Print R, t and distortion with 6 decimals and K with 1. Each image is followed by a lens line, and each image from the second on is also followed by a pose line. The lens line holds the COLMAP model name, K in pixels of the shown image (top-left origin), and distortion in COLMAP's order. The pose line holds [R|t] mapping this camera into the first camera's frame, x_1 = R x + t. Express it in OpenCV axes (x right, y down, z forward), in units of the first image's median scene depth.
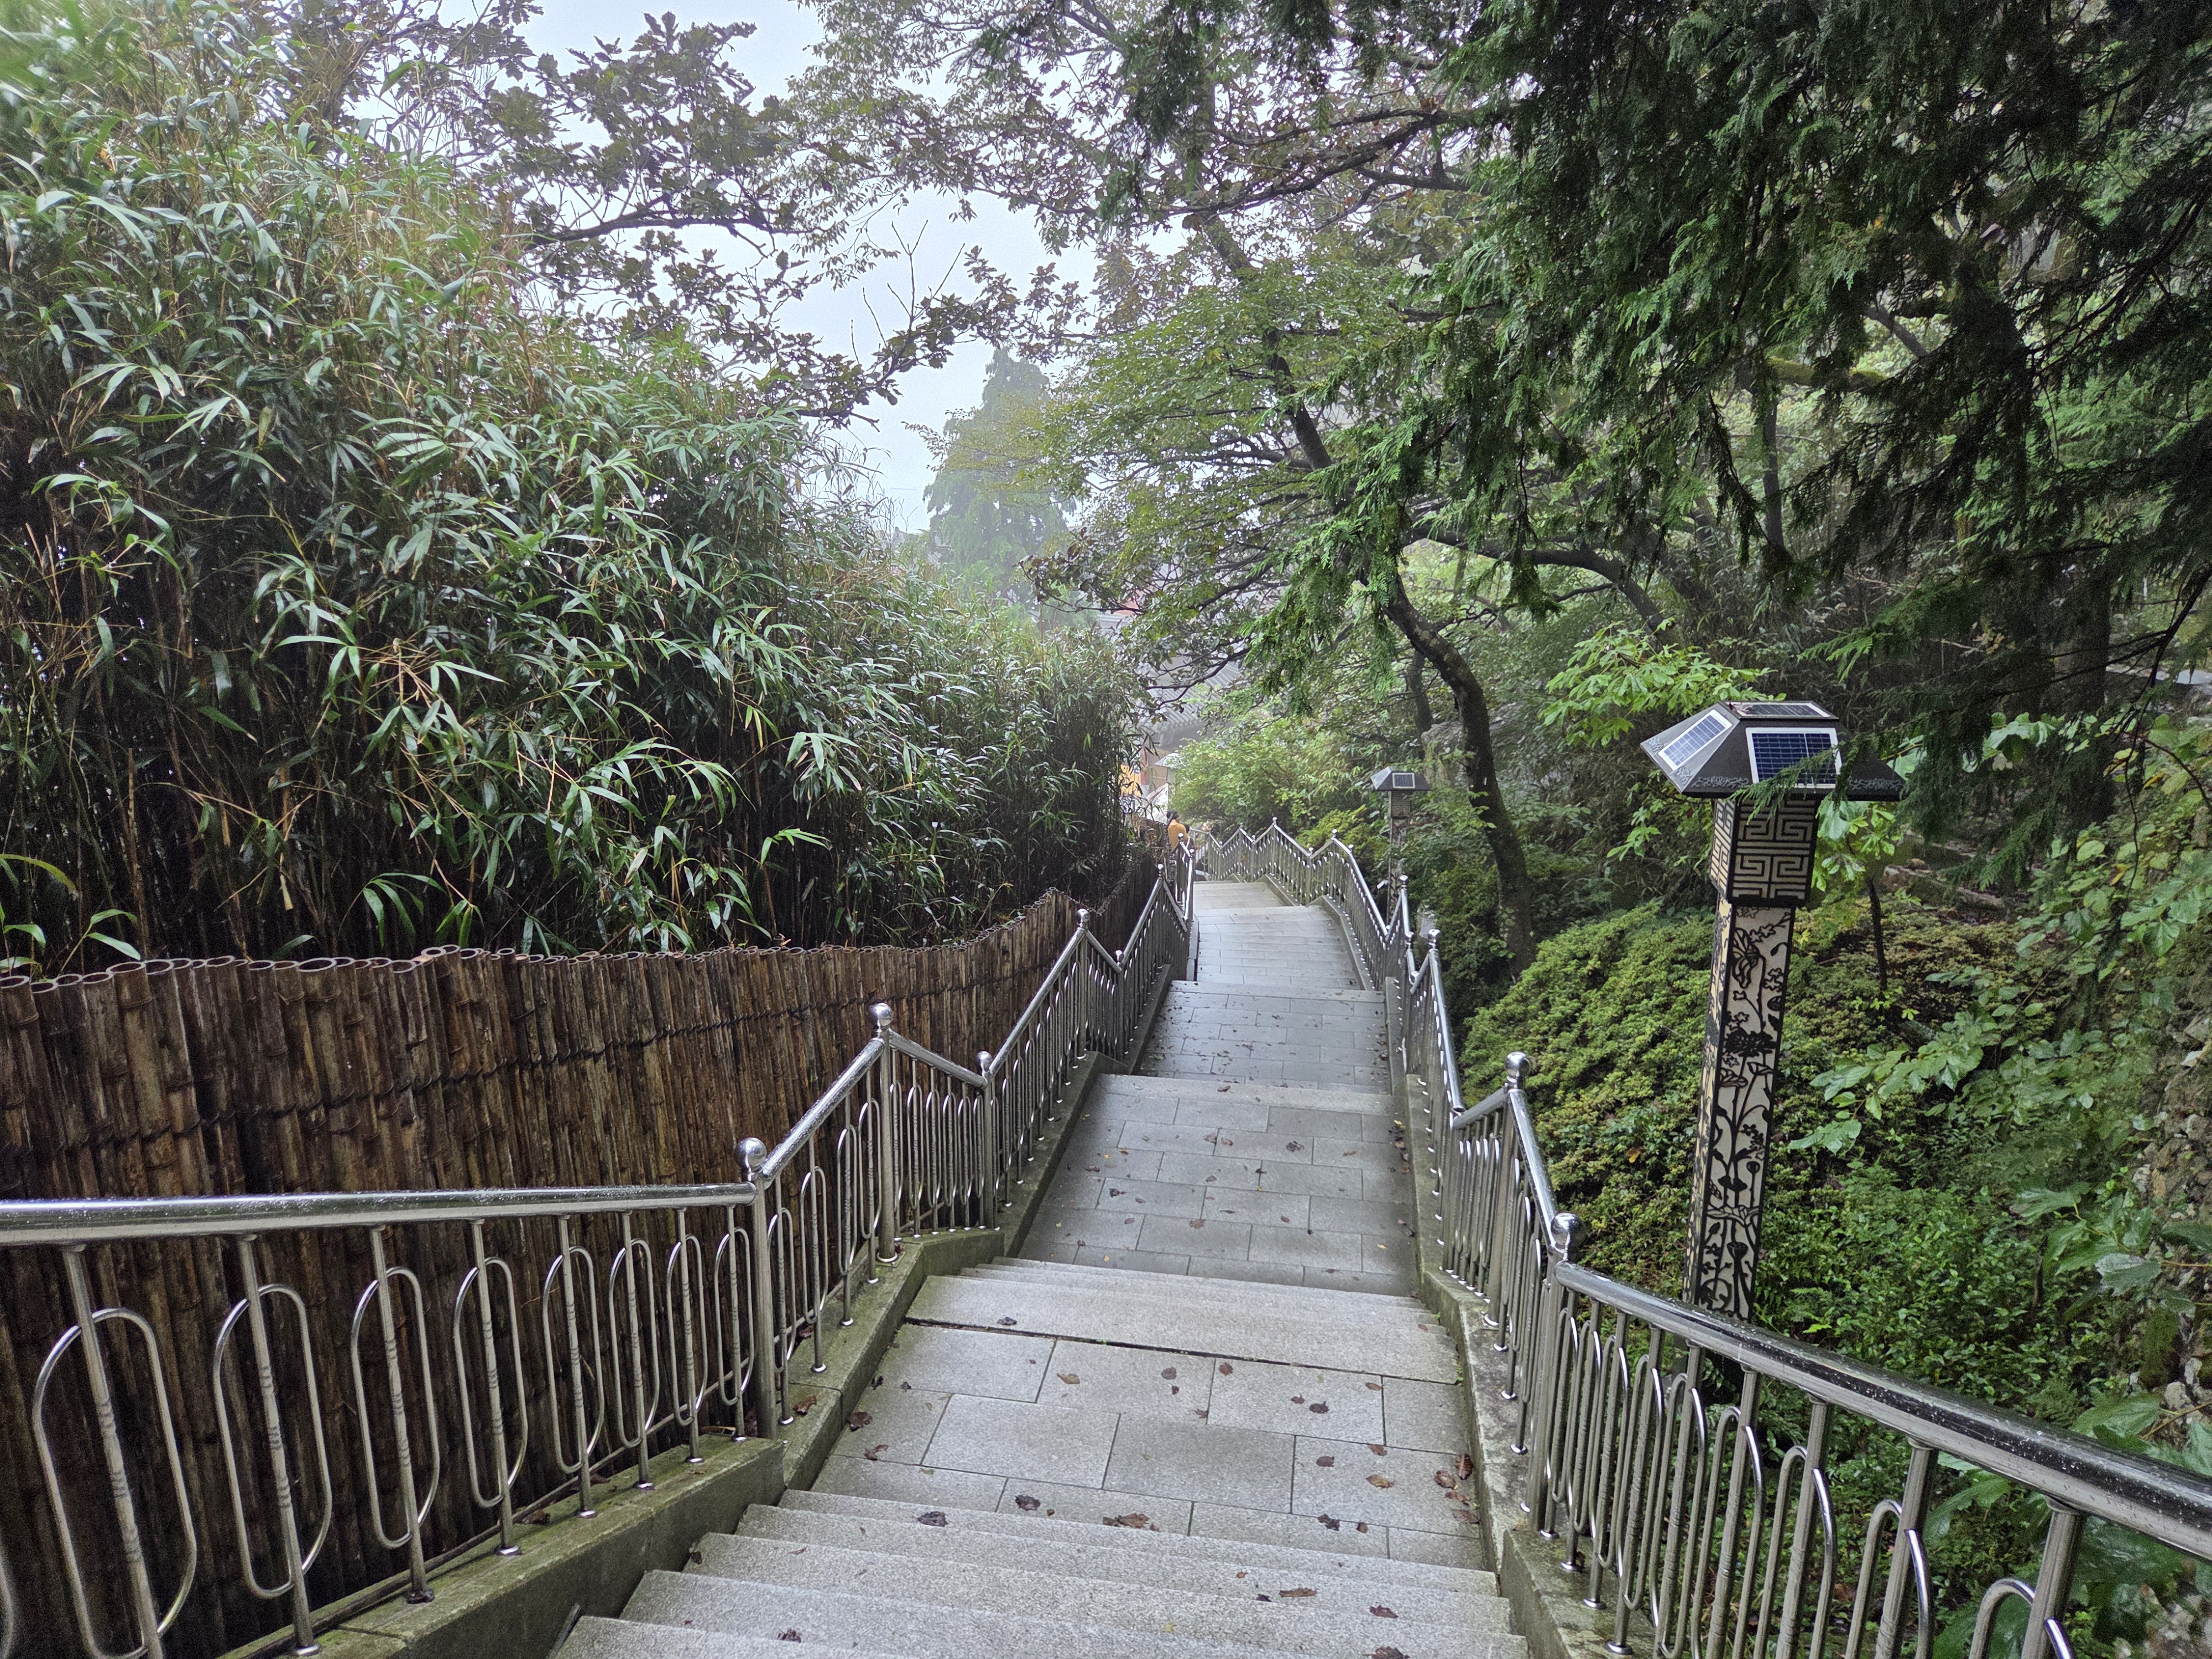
lens RADIAL K [[1488.6, 0, 1030.6], [0, 1488.6, 844.7], [0, 0, 1]] dist [0.040837, -0.029333]
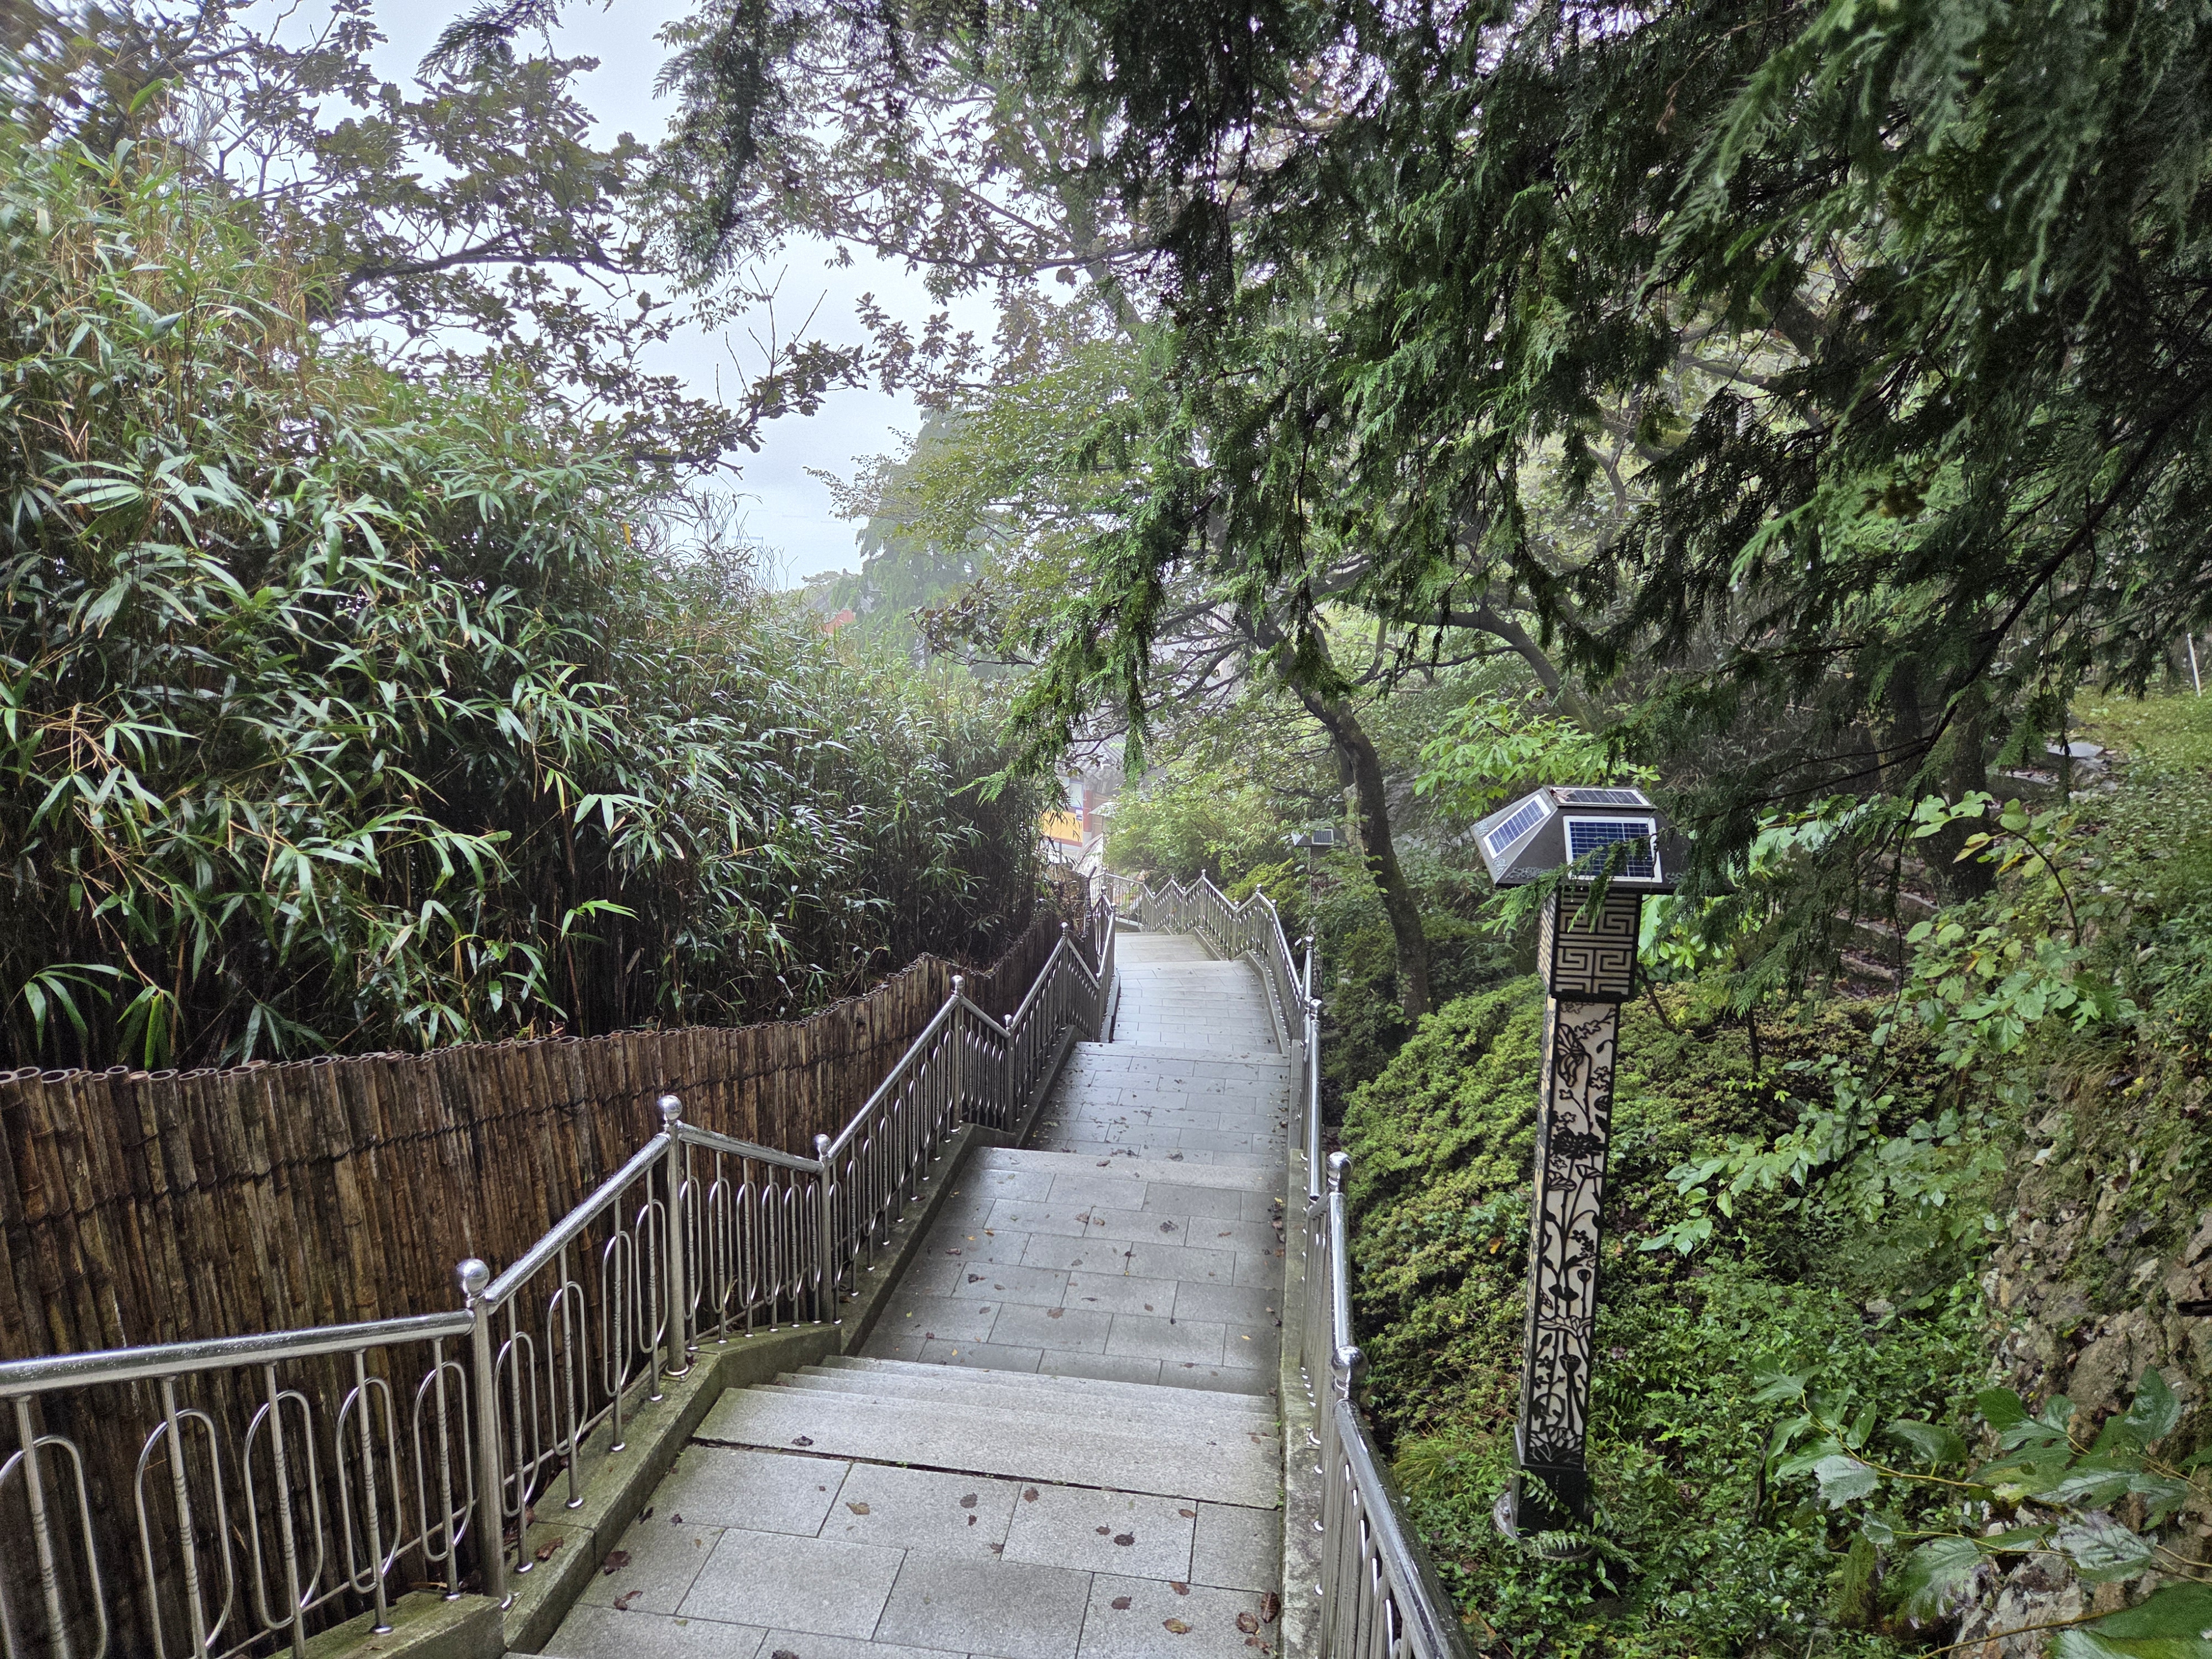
lens RADIAL K [[1488.6, 0, 1057.2], [0, 1488.6, 837.1], [0, 0, 1]] dist [0.040837, -0.029333]
pose [[0.999063, 0.011626, 0.041679, 0.091258], [-0.010253, 0.999403, -0.032998, -0.023273], [-0.042038, 0.032540, 0.998586, 0.052023]]
